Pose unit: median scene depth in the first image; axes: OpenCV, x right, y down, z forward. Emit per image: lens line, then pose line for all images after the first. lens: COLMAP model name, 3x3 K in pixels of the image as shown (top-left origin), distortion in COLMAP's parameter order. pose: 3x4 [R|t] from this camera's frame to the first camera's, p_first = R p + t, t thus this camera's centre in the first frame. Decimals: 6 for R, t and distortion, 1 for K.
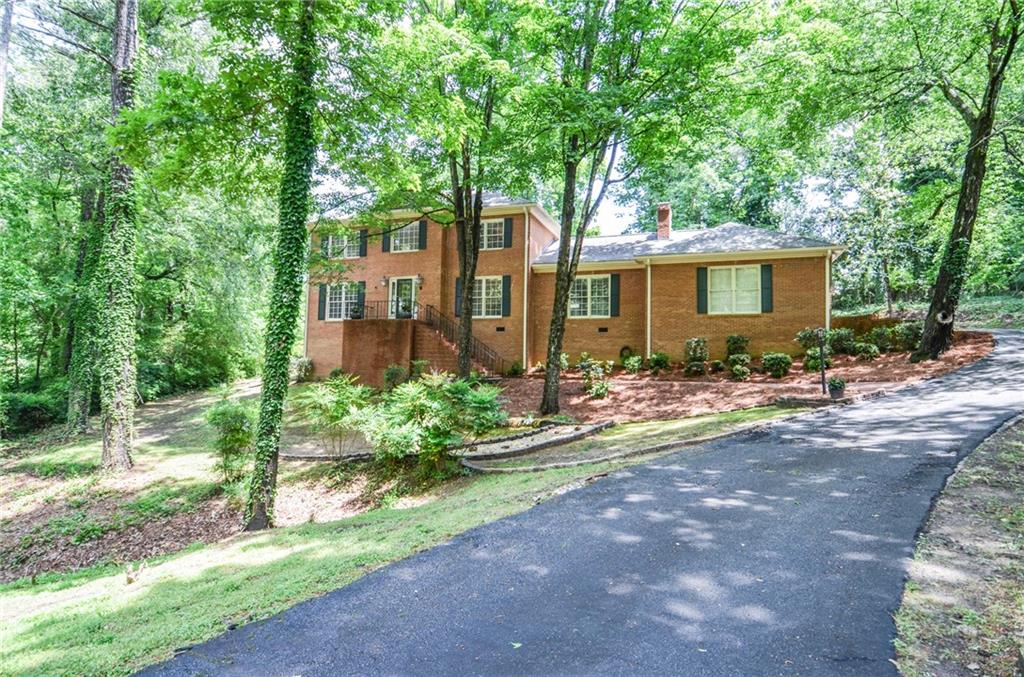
lens RADIAL K [[533.0, 0, 512.0], [0, 533.0, 338.5], [0, 0, 1]] dist [0.026117, -0.030102]
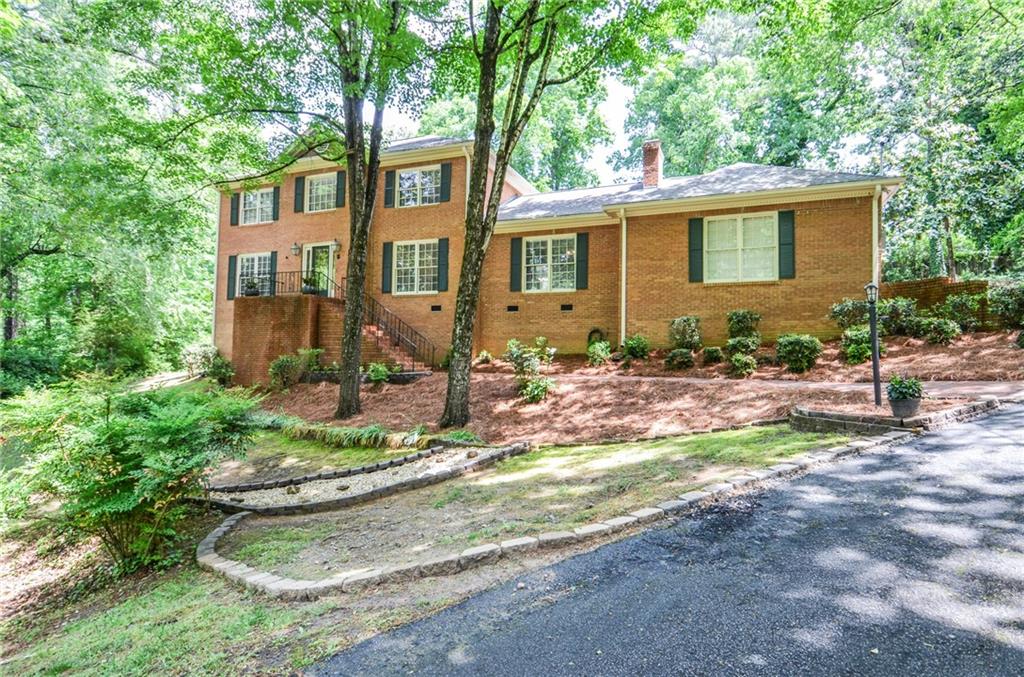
lens RADIAL K [[533.4, 0, 515.7], [0, 533.4, 335.5], [0, 0, 1]] dist [0.023180, -0.030717]
pose [[0.998922, -0.005468, -0.046095, 0.166226], [0.006071, 0.999898, 0.012933, 0.016280], [0.046020, -0.013199, 0.998853, 0.304613]]
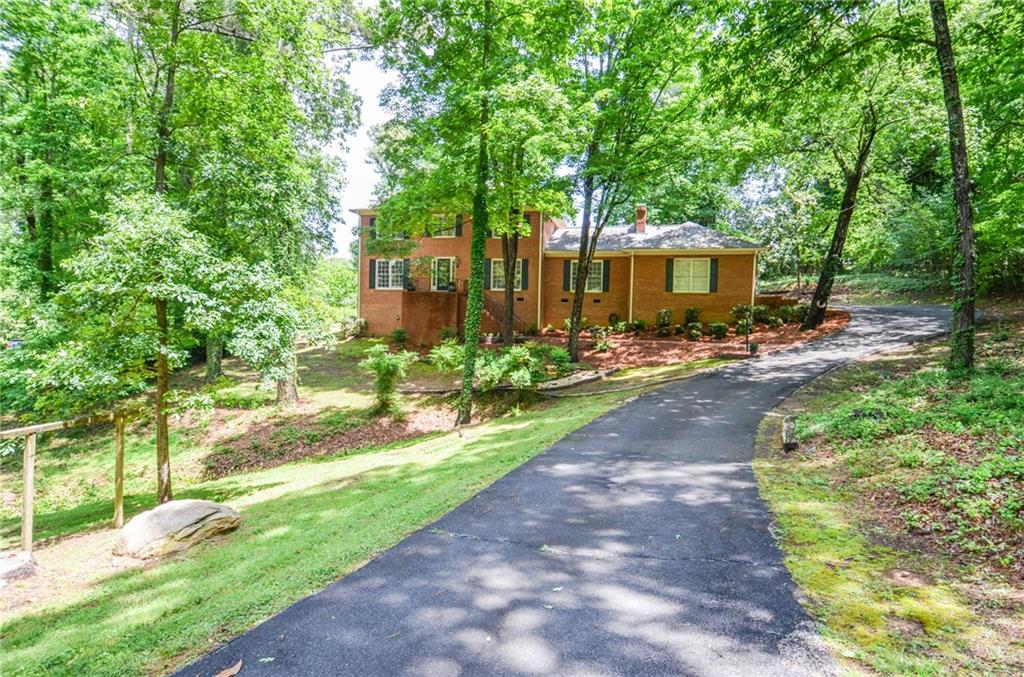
lens RADIAL K [[524.1, 0, 512.0], [0, 524.1, 338.5], [0, 0, 1]] dist [0.027132, 0.000066]
pose [[0.994797, 0.000409, 0.101878, -0.227392], [-0.010677, 0.994904, 0.100260, -0.066525], [-0.101318, -0.100826, 0.989732, -0.396297]]
